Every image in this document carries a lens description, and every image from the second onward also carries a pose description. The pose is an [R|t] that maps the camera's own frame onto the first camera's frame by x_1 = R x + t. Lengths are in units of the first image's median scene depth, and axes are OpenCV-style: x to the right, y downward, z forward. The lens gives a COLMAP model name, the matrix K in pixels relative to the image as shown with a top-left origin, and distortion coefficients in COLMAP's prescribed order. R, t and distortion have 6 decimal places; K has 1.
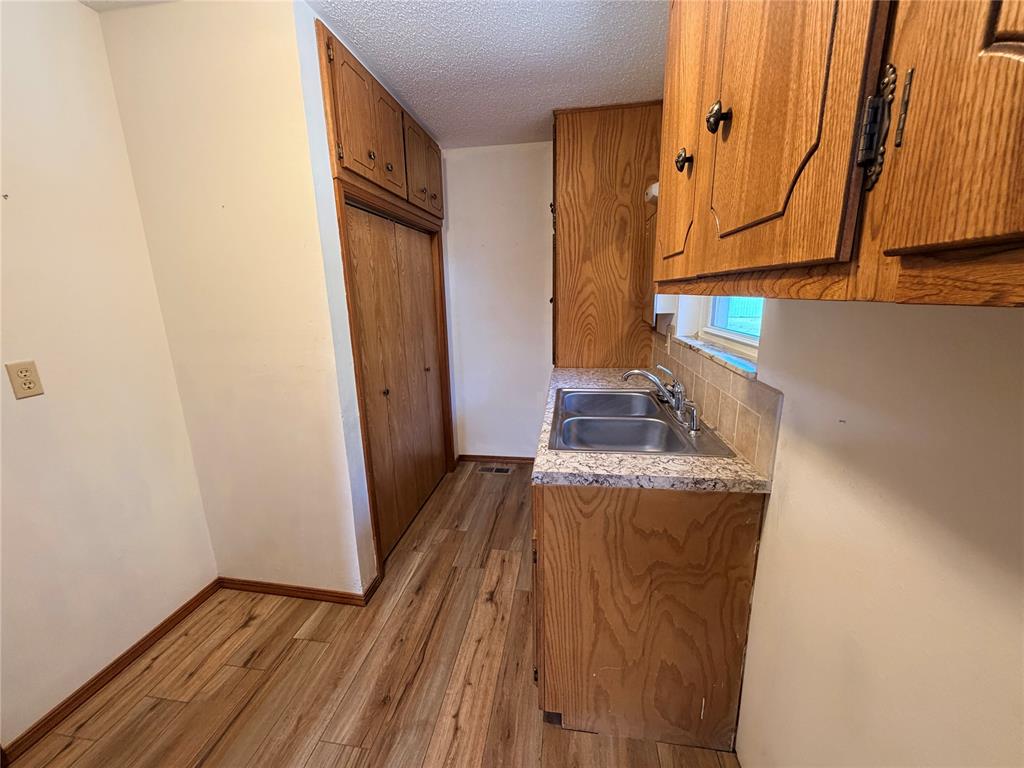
lens RADIAL K [[405.7, 0, 507.7], [0, 405.7, 381.6], [0, 0, 1]] dist [-0.001001, 0.000212]
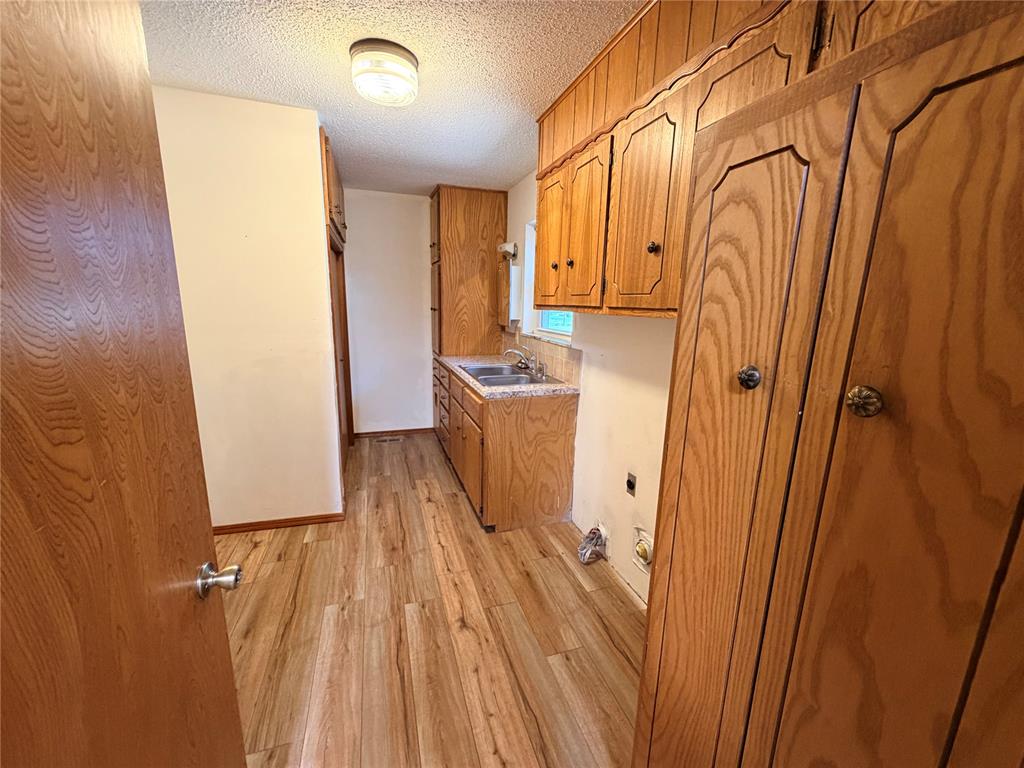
lens RADIAL K [[405.7, 0, 504.8], [0, 405.7, 381.1], [0, 0, 1]] dist [-0.001001, 0.000212]
pose [[0.893335, -0.046656, 0.446963, -0.457165], [0.056576, 0.998359, -0.008865, 0.109455], [-0.445816, 0.033207, 0.894508, -0.532302]]
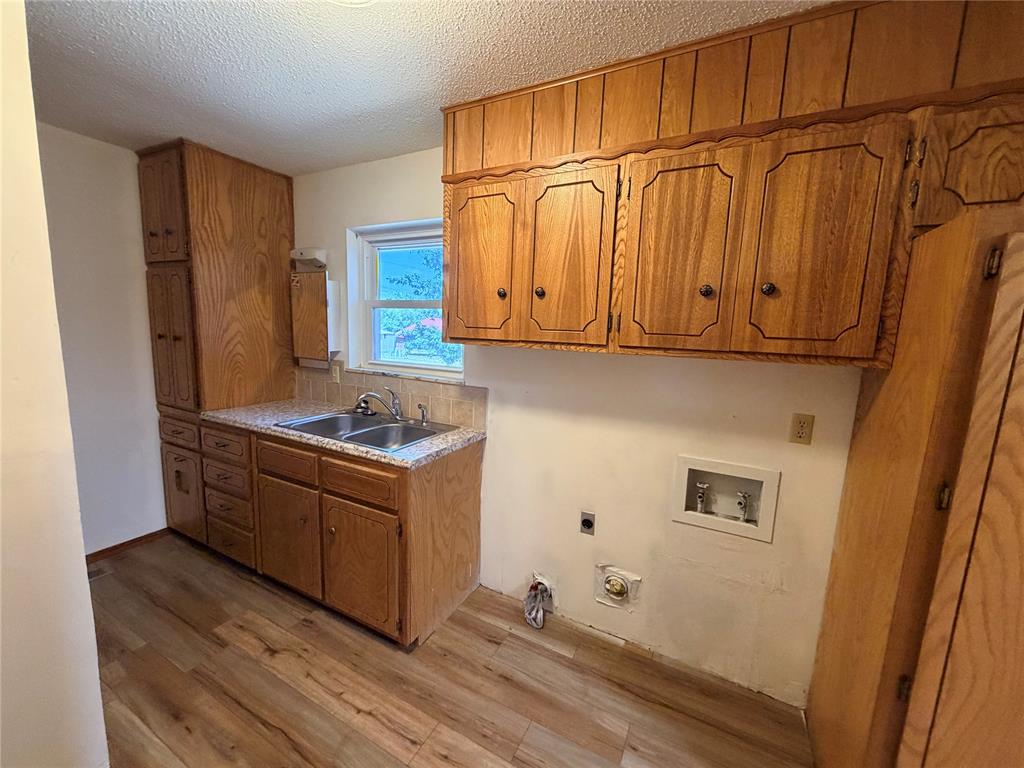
lens RADIAL K [[405.7, 0, 507.0], [0, 405.7, 382.4], [0, 0, 1]] dist [-0.001001, 0.000212]
pose [[0.325821, -0.092818, 0.940864, -0.702141], [0.160190, 0.986200, 0.041817, -0.040402], [-0.931762, 0.137092, 0.336194, 0.083070]]
